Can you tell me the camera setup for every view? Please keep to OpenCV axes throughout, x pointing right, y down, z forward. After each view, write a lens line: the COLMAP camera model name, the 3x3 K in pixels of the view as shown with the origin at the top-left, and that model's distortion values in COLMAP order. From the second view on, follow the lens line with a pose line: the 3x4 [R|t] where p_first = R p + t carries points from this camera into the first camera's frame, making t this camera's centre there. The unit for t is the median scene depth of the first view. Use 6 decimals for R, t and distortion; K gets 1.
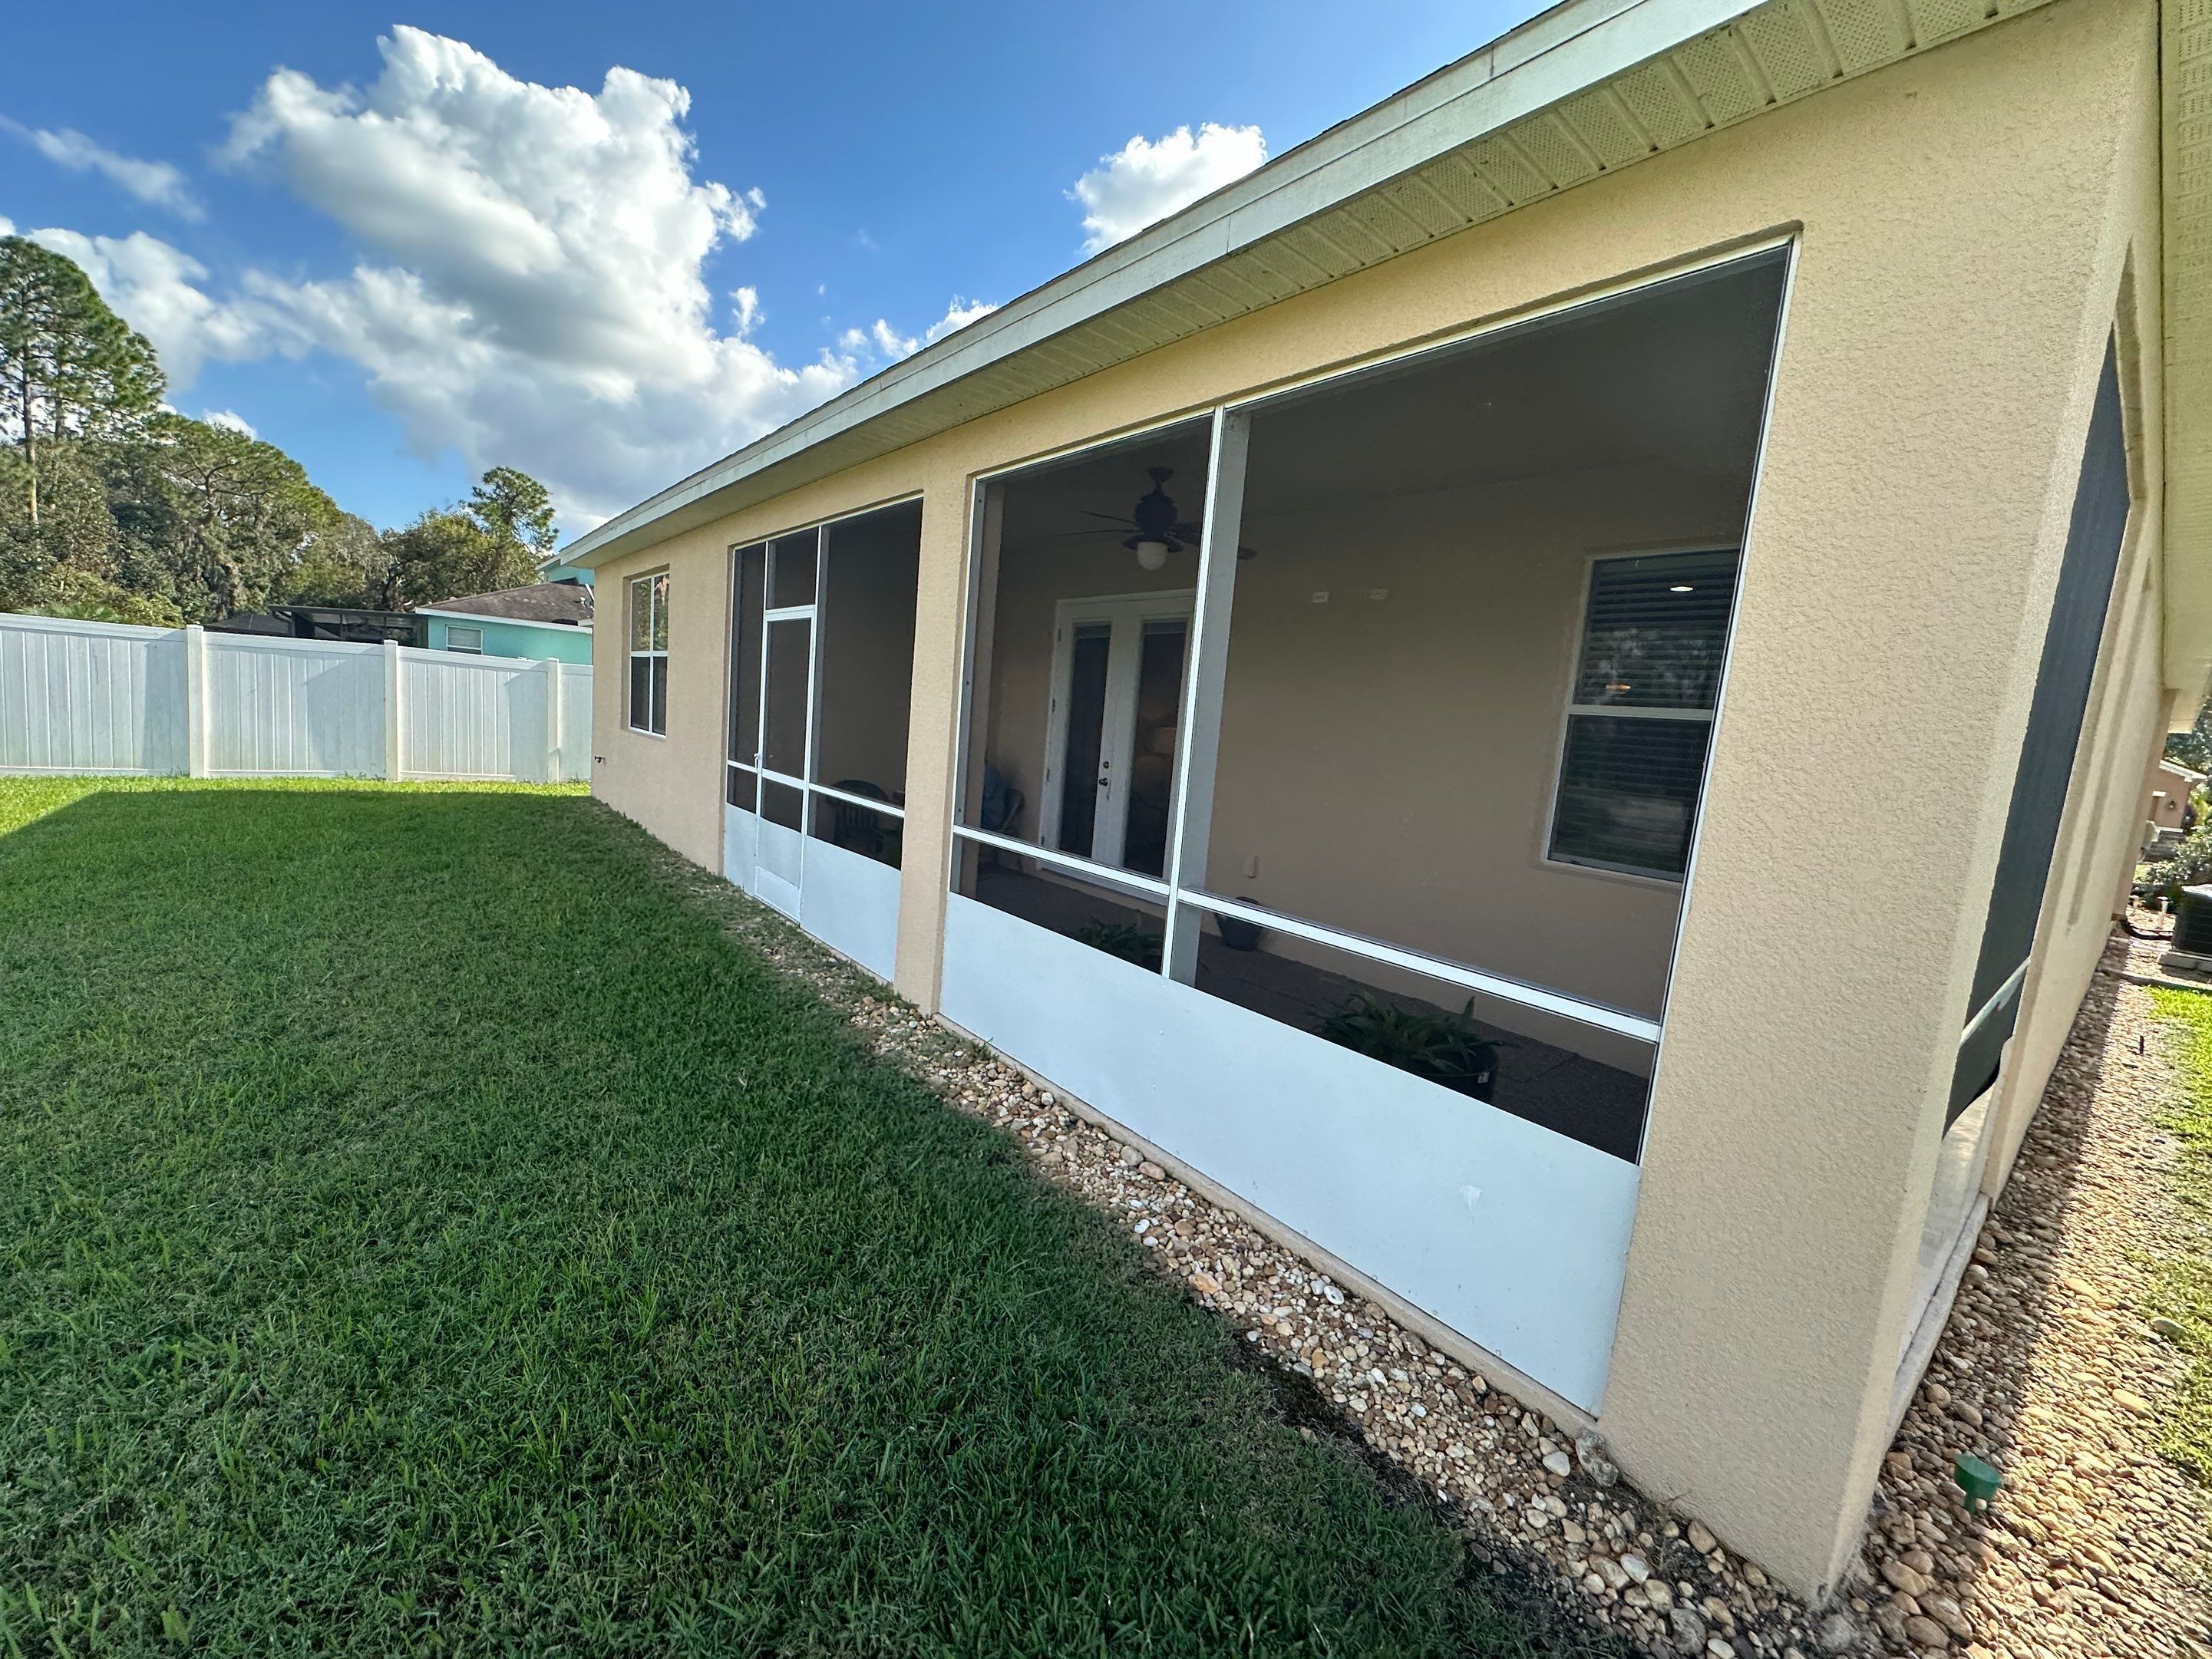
lens RADIAL K [[884.8, 0, 1107.6], [0, 884.8, 824.1], [0, 0, 1]] dist [-0.000746, 0.000526]
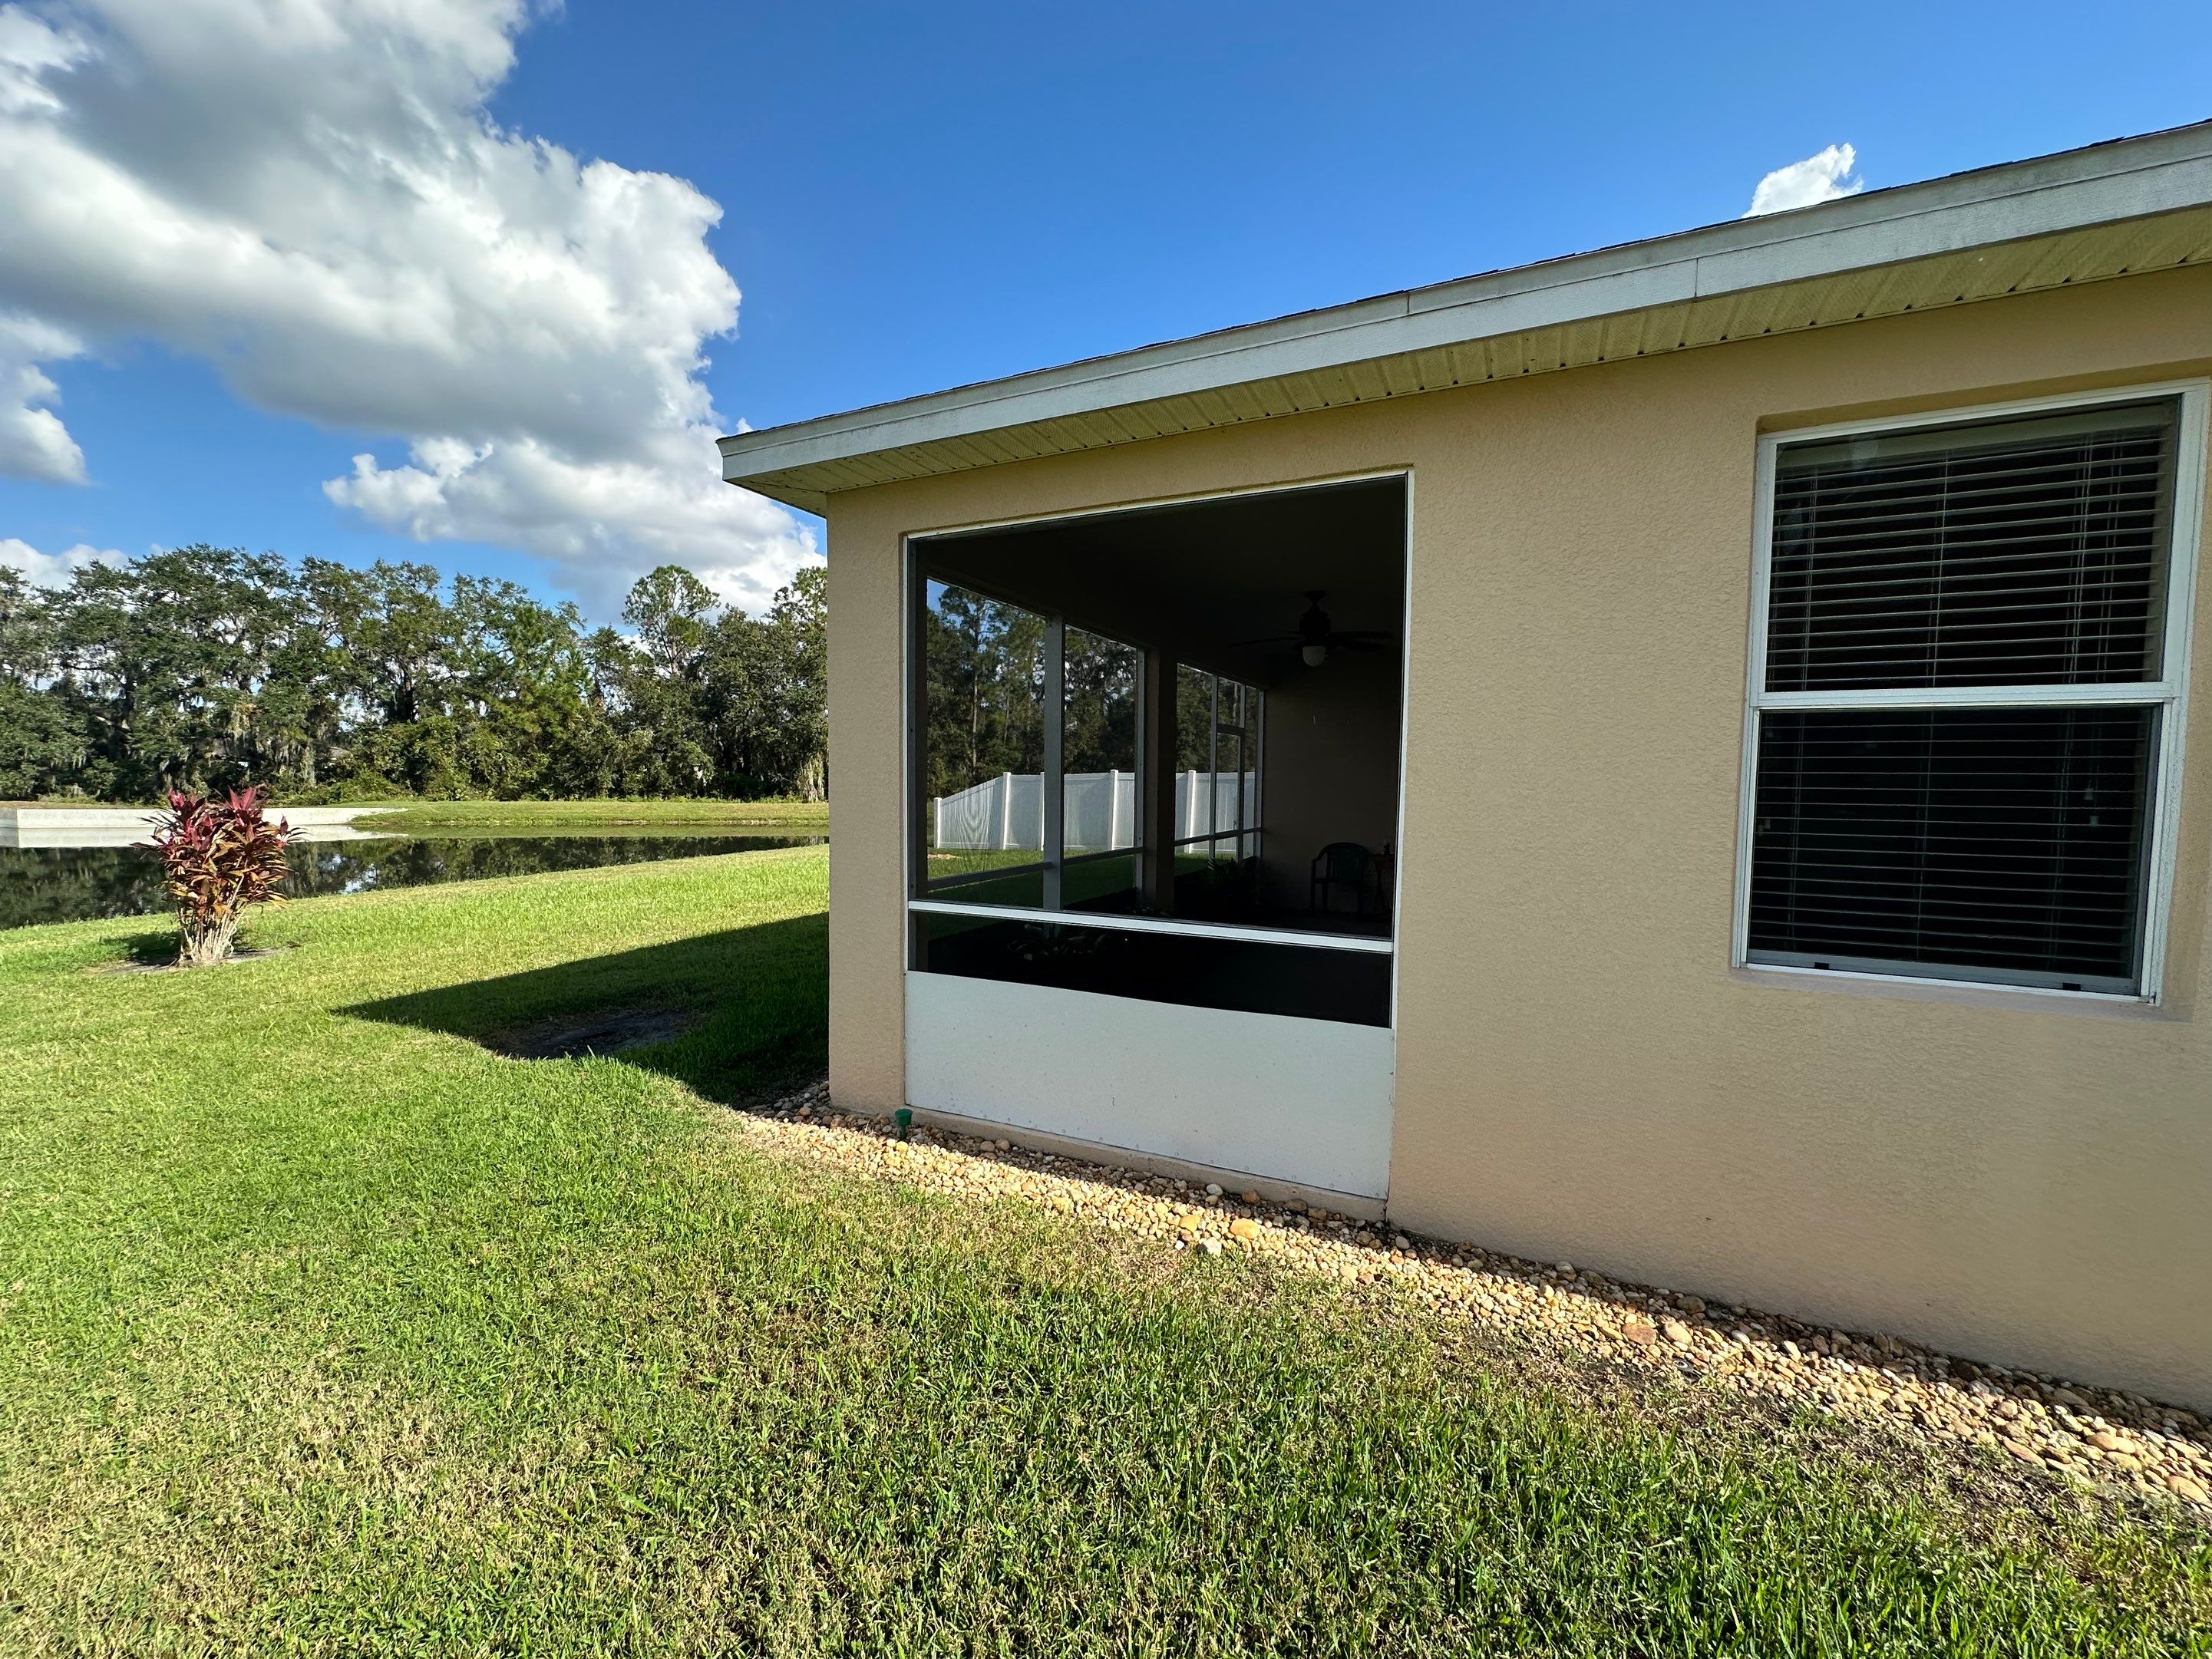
lens RADIAL K [[884.8, 0, 1106.3], [0, 884.8, 818.3], [0, 0, 1]] dist [-0.000746, 0.000526]
pose [[0.418442, -0.039400, -0.907389, 1.317772], [-0.081849, 0.993358, -0.080878, 0.086685], [0.904548, 0.108112, 0.412438, 0.229511]]
